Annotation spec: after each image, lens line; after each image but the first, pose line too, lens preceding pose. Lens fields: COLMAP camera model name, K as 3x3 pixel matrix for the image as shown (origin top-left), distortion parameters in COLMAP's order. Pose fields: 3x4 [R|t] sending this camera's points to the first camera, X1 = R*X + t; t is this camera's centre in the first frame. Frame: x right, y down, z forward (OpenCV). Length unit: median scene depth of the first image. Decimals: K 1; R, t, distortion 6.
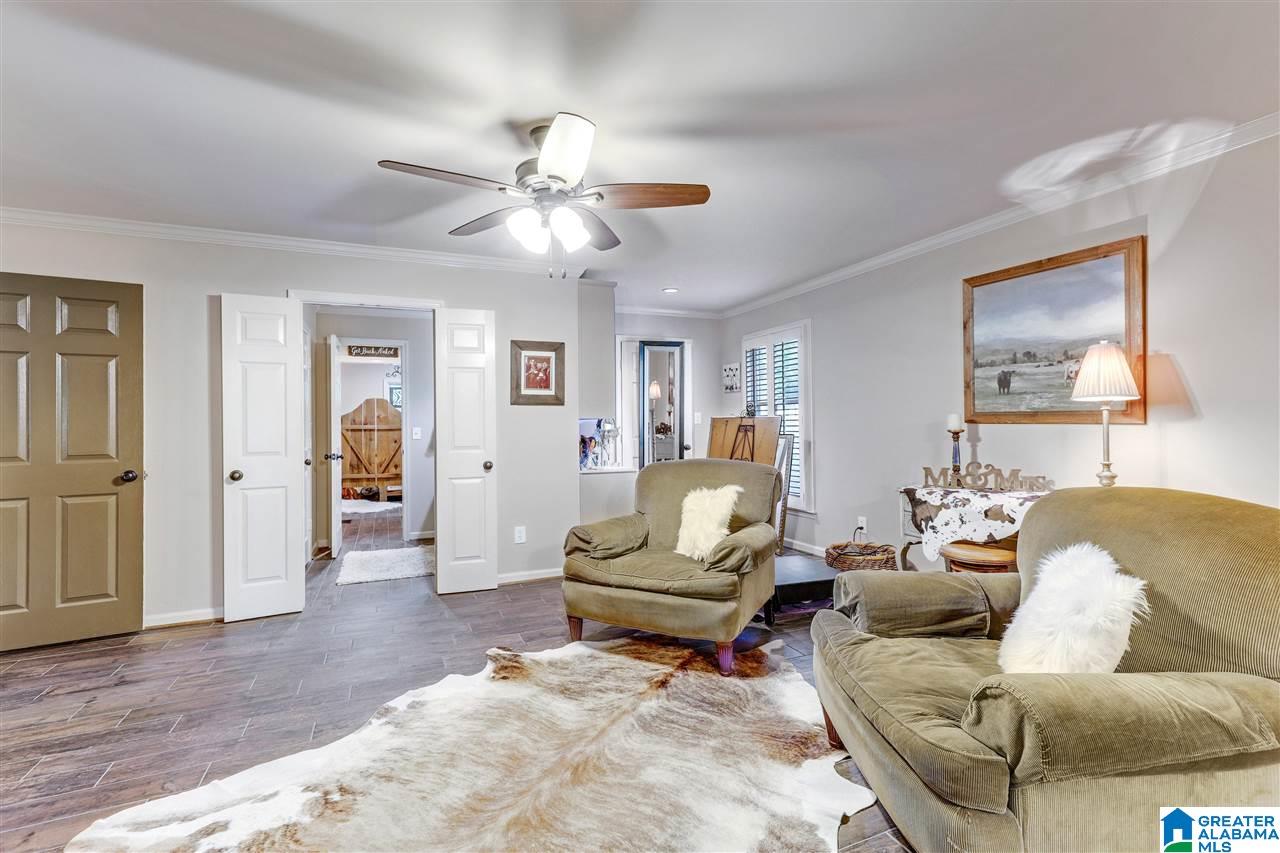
lens RADIAL K [[547.2, 0, 648.8], [0, 547.2, 422.3], [0, 0, 1]] dist [0.003978, 0.000219]
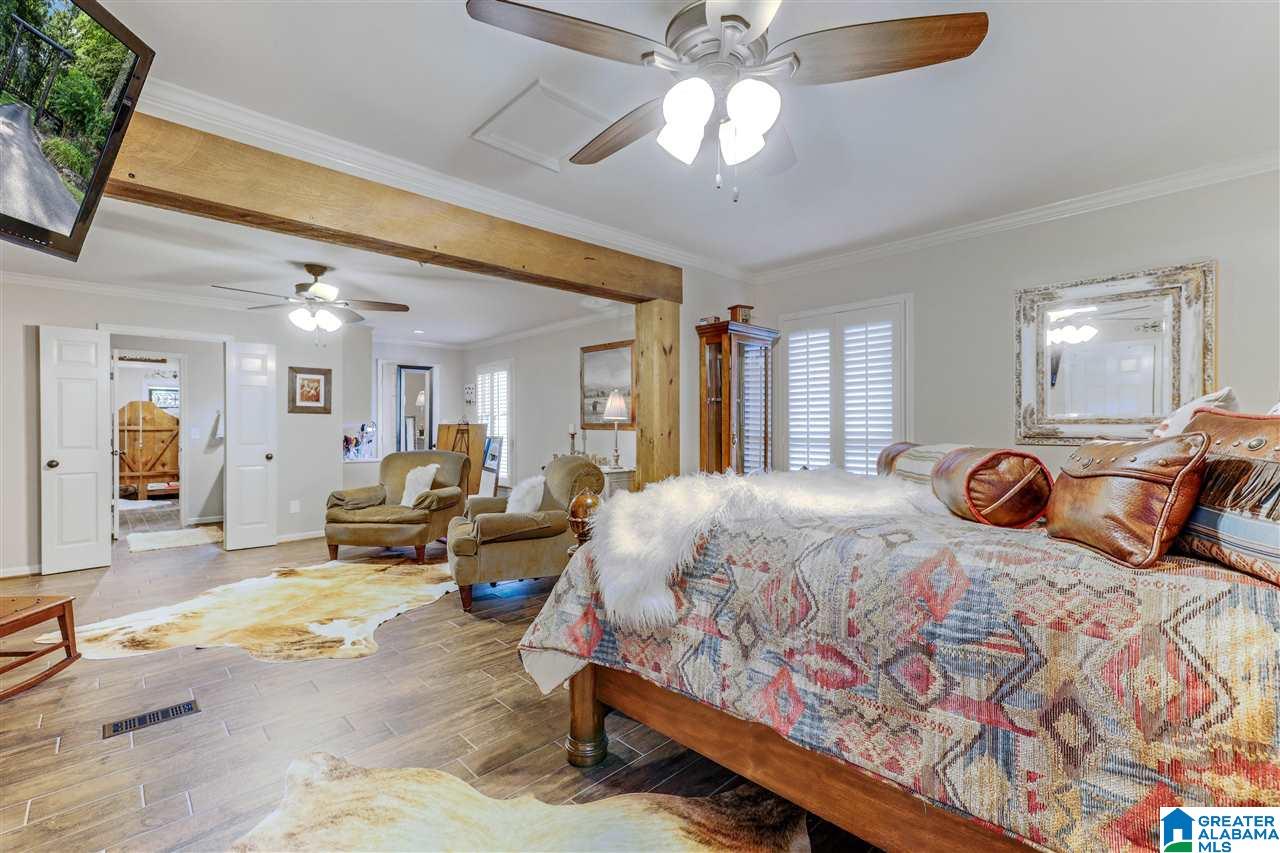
lens RADIAL K [[547.2, 0, 612.4], [0, 547.2, 430.3], [0, 0, 1]] dist [0.003978, 0.000219]
pose [[0.956295, 0.008296, 0.292286, 0.130076], [-0.010510, 0.999927, 0.006004, -0.005249], [-0.292215, -0.008814, 0.956312, -0.577529]]
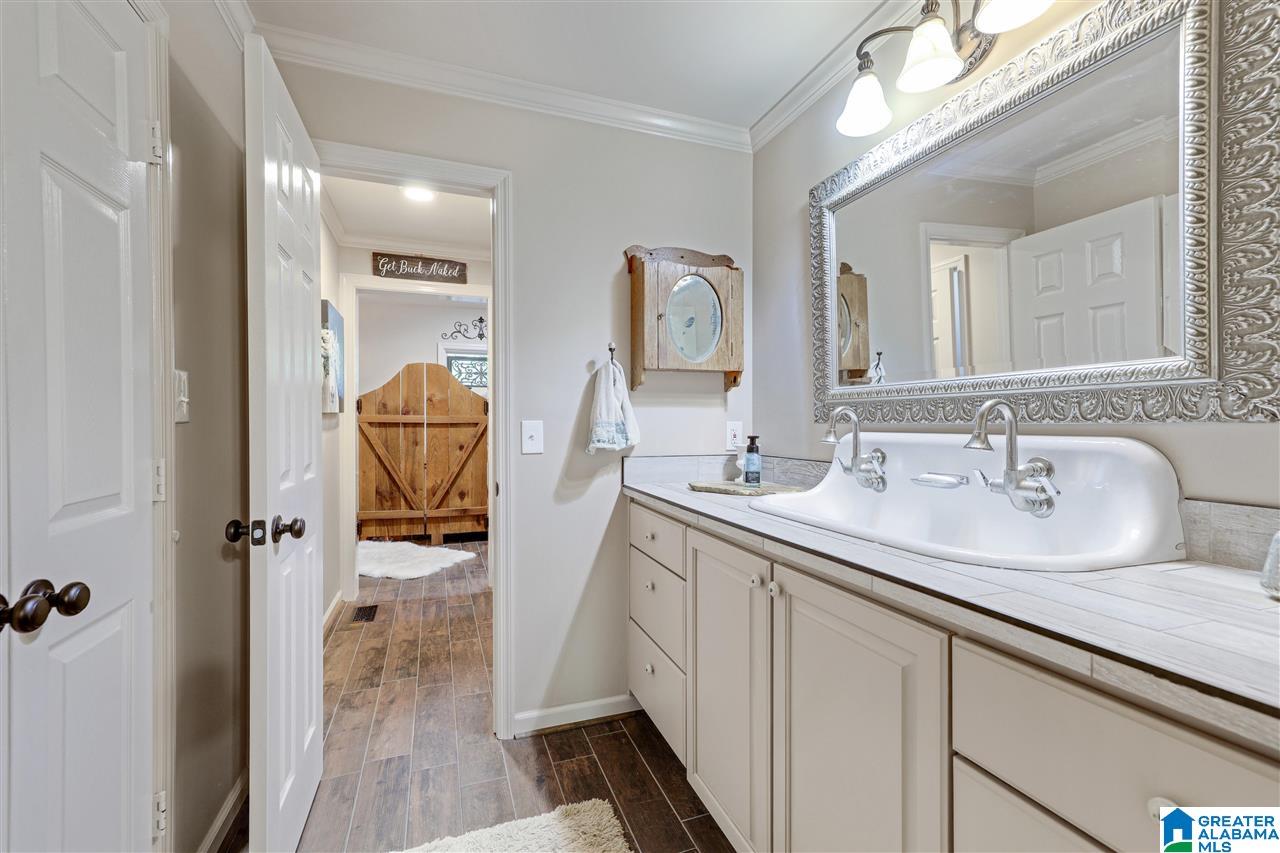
lens RADIAL K [[547.2, 0, 631.8], [0, 547.2, 423.5], [0, 0, 1]] dist [0.003978, 0.000219]
pose [[0.994315, 0.009757, -0.106029, -0.511191], [-0.008525, 0.999891, 0.012059, 0.010421], [0.106135, -0.011087, 0.994290, 1.038375]]
